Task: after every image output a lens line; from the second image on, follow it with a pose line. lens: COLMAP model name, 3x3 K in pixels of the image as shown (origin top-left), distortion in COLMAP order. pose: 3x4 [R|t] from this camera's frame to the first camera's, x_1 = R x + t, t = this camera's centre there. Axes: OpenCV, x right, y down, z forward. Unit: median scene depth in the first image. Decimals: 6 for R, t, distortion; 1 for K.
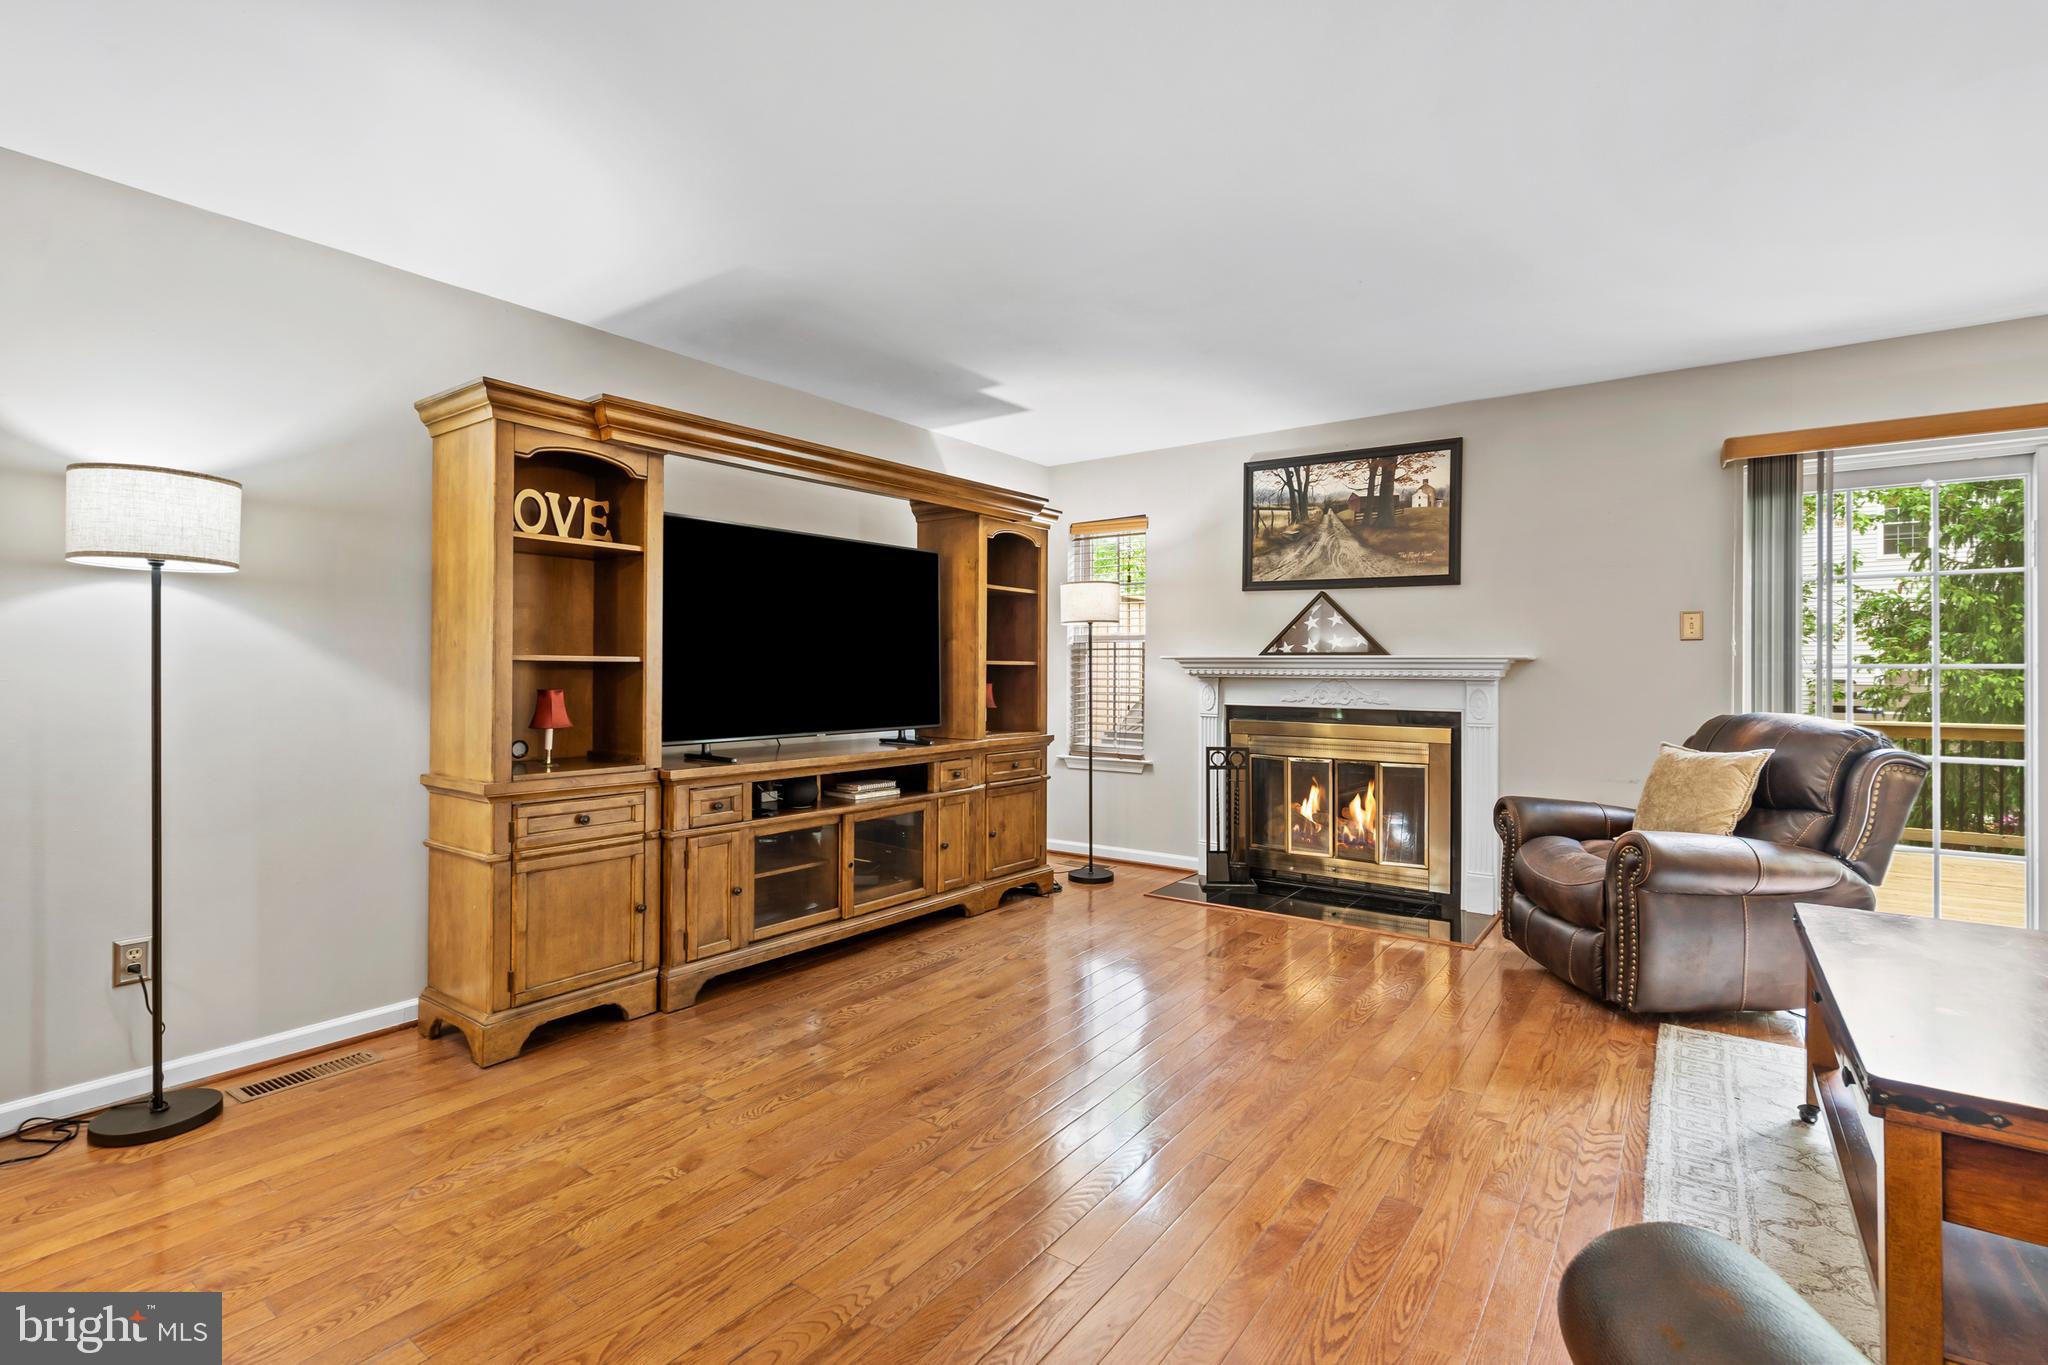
lens RADIAL K [[940.9, 0, 1017.4], [0, 940.9, 663.1], [0, 0, 1]] dist [-0.000726, -0.000300]
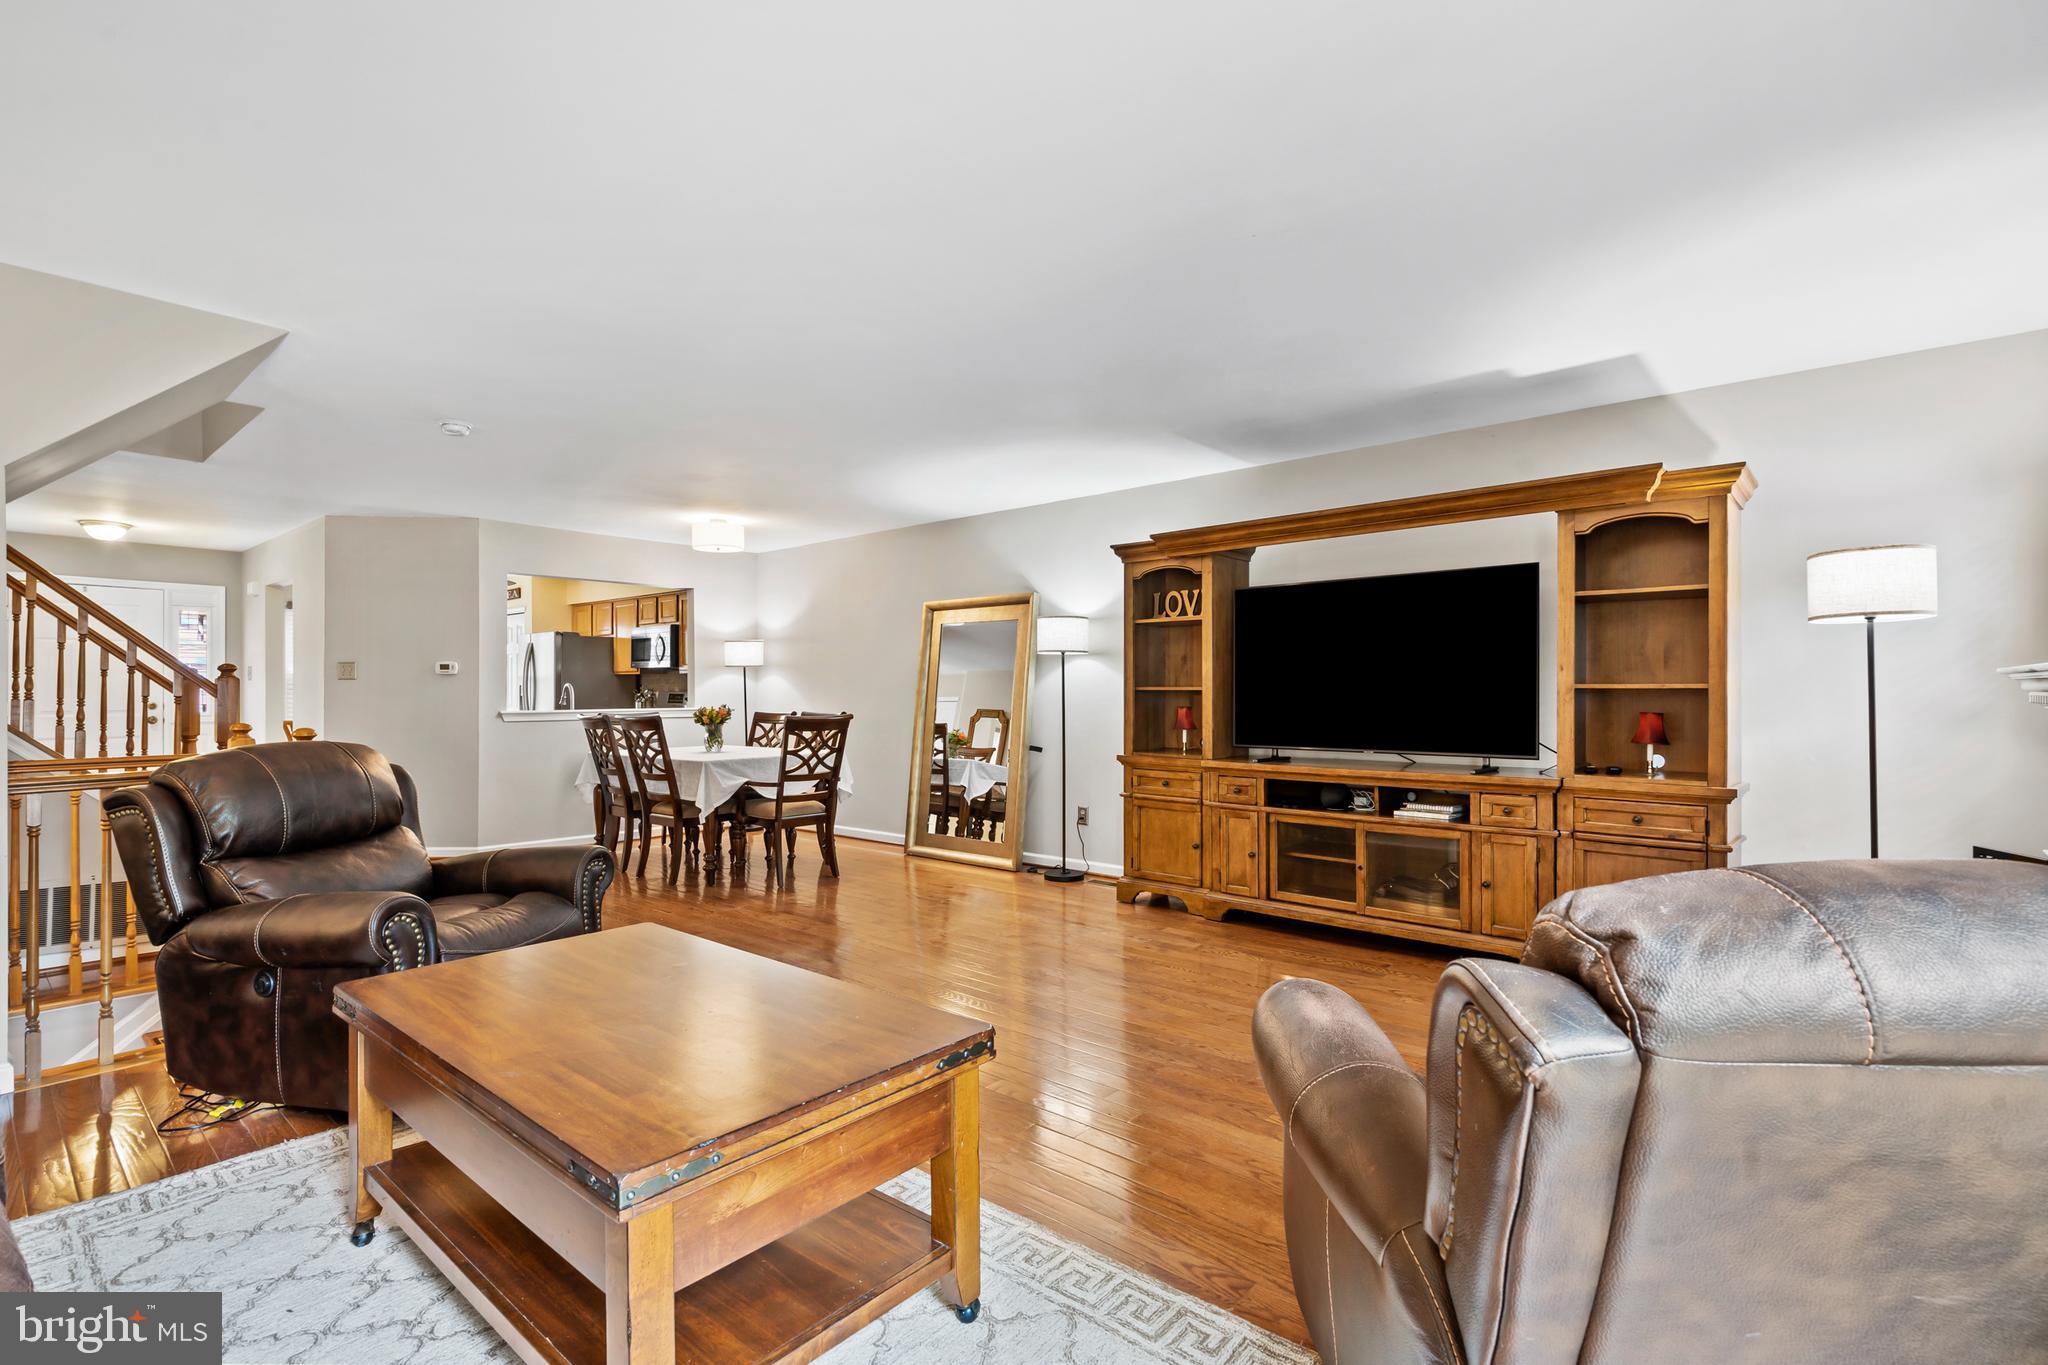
lens RADIAL K [[940.9, 0, 1017.4], [0, 940.9, 663.1], [0, 0, 1]] dist [-0.000726, -0.000300]
pose [[-0.093491, -0.035719, -0.994979, 0.814648], [0.007905, 0.999298, -0.036617, 0.006201], [0.995589, -0.011289, -0.093143, 0.575409]]
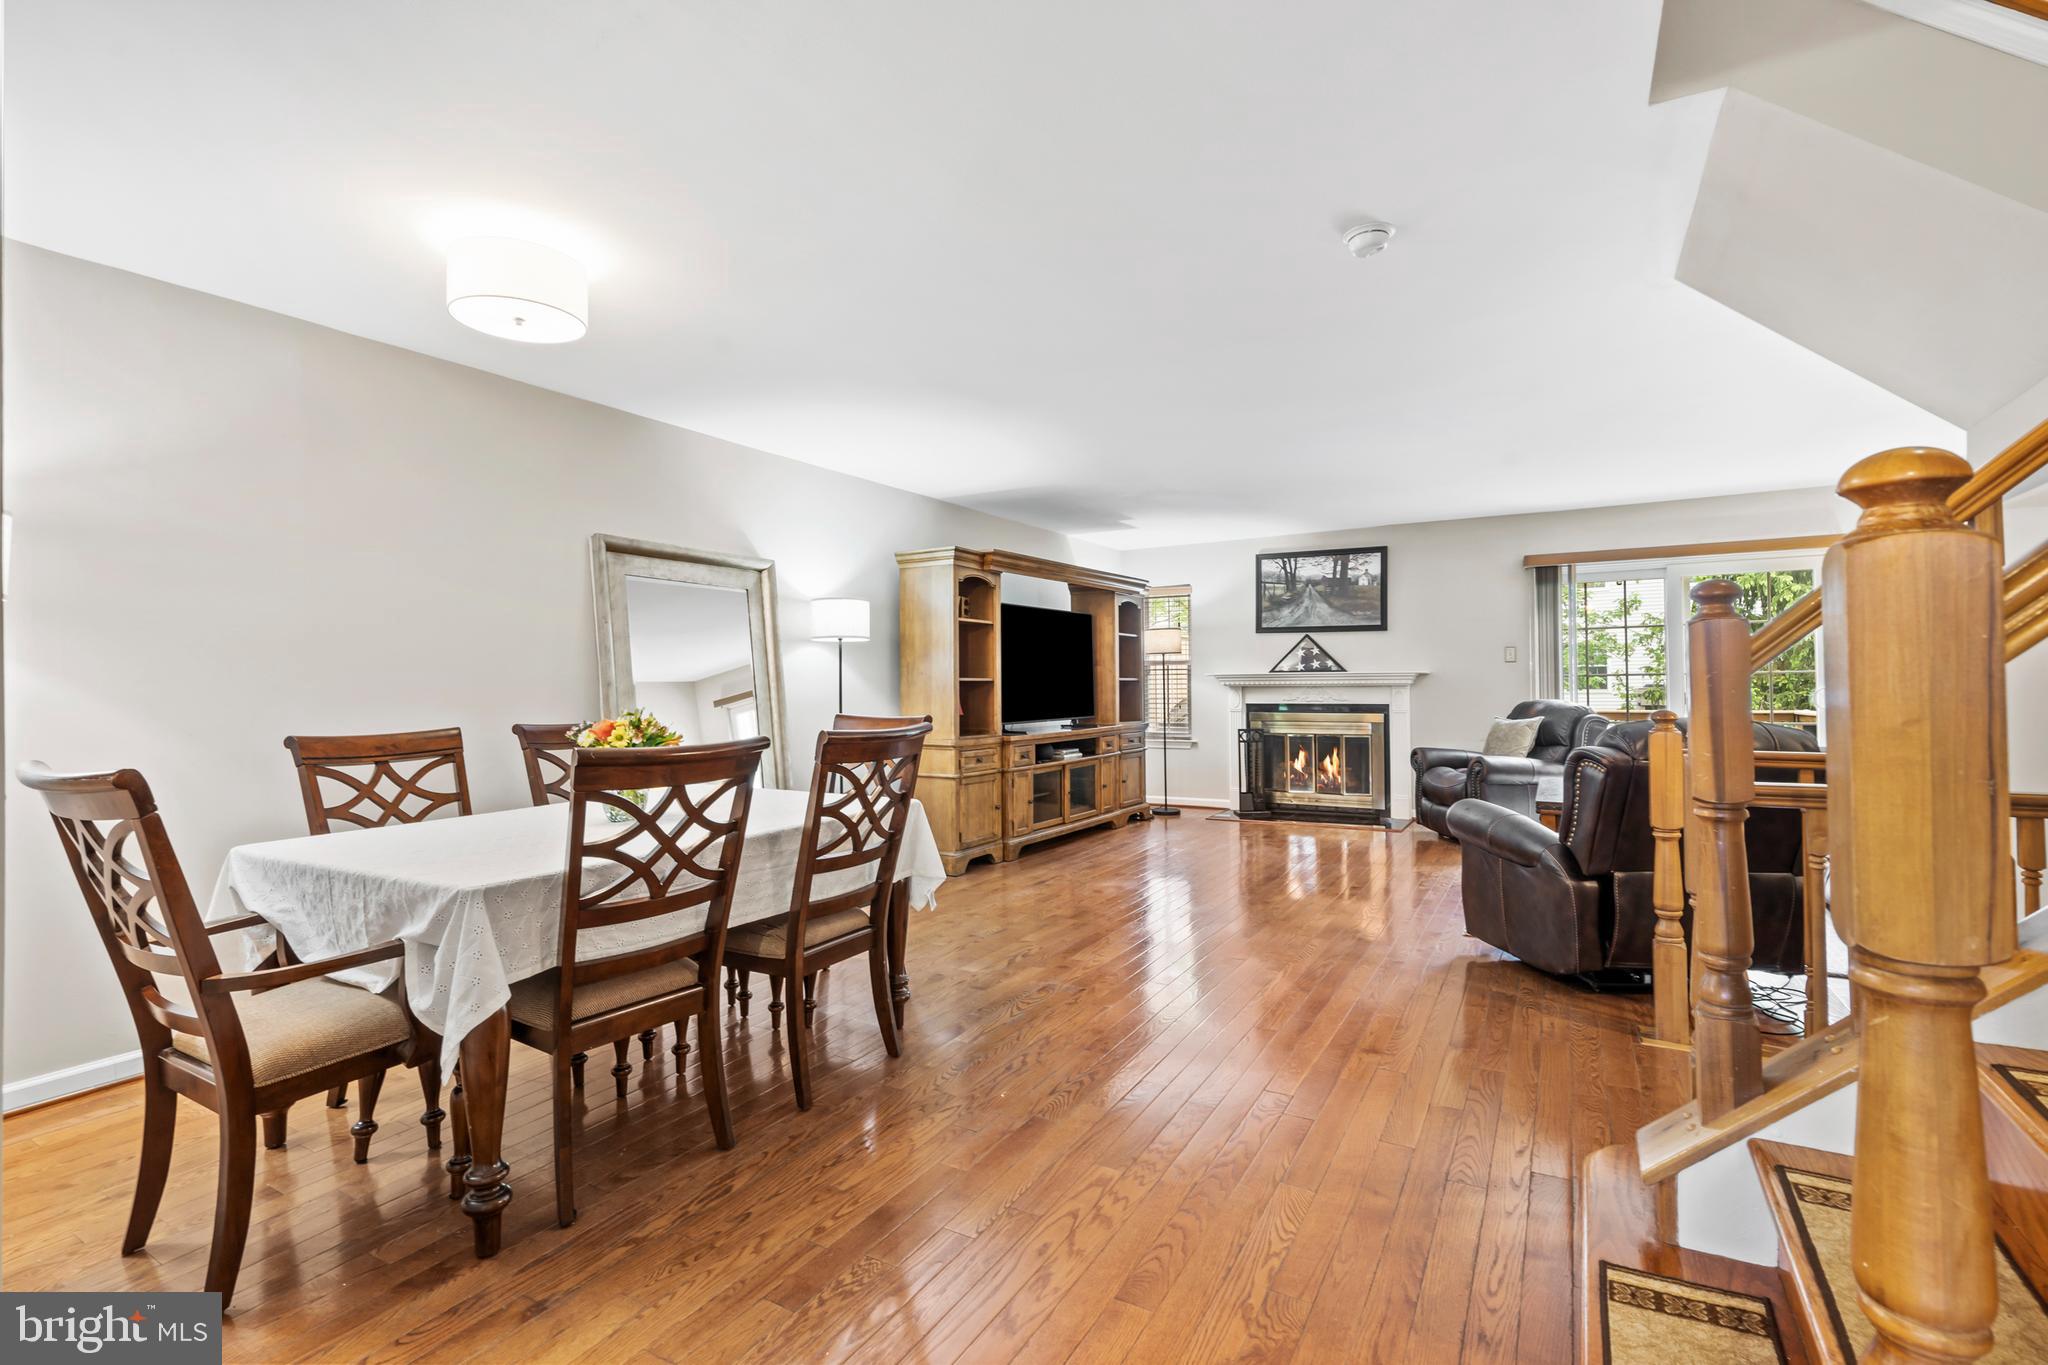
lens RADIAL K [[940.9, 0, 1017.4], [0, 940.9, 663.1], [0, 0, 1]] dist [-0.000726, -0.000300]
pose [[0.995106, -0.011455, 0.098146, -0.369577], [0.013196, 0.999766, -0.017116, -0.002619], [-0.097927, 0.018327, 0.995025, -0.642049]]
